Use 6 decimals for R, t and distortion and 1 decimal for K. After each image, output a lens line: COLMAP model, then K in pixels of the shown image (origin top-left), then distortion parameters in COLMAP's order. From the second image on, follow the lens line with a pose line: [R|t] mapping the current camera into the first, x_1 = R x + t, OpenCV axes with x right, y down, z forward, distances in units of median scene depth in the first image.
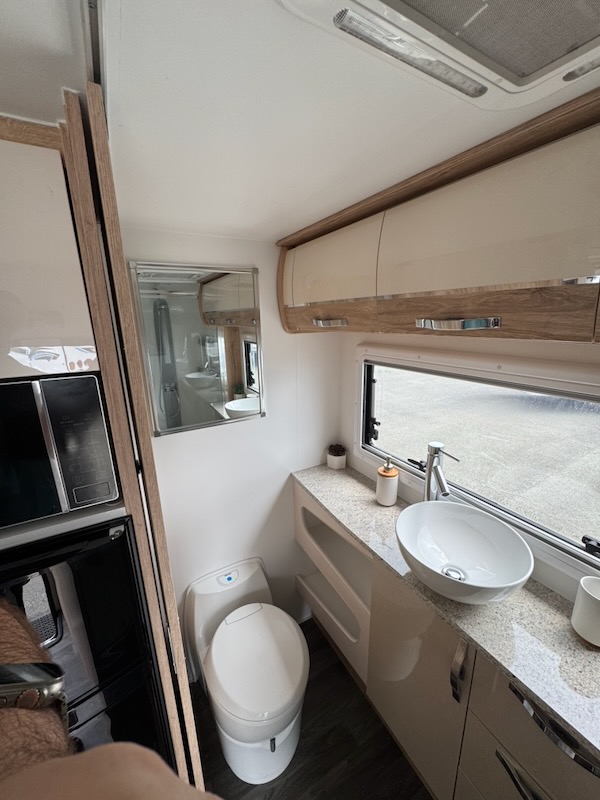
lens RADIAL K [[320.8, 0, 295.1], [0, 320.8, 402.6], [0, 0, 1]] dist [-0.000375, -0.000105]
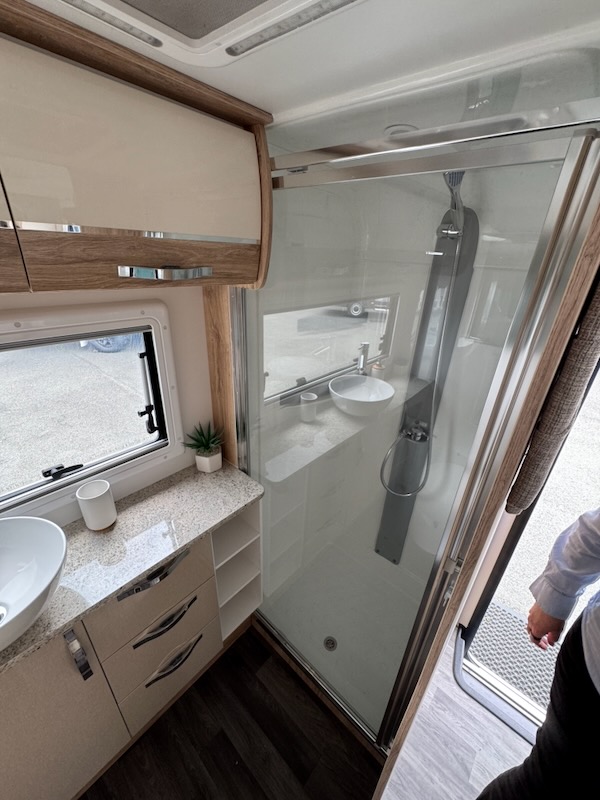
lens RADIAL K [[306.2, 0, 294.9], [0, 306.2, 400.6], [0, 0, 1]] dist [-0.001481, -0.000165]
pose [[-0.332601, -0.377319, 0.864295, -0.472216], [0.210881, 0.863509, 0.458128, -0.224618], [-0.919187, 0.334638, -0.207635, 0.854153]]
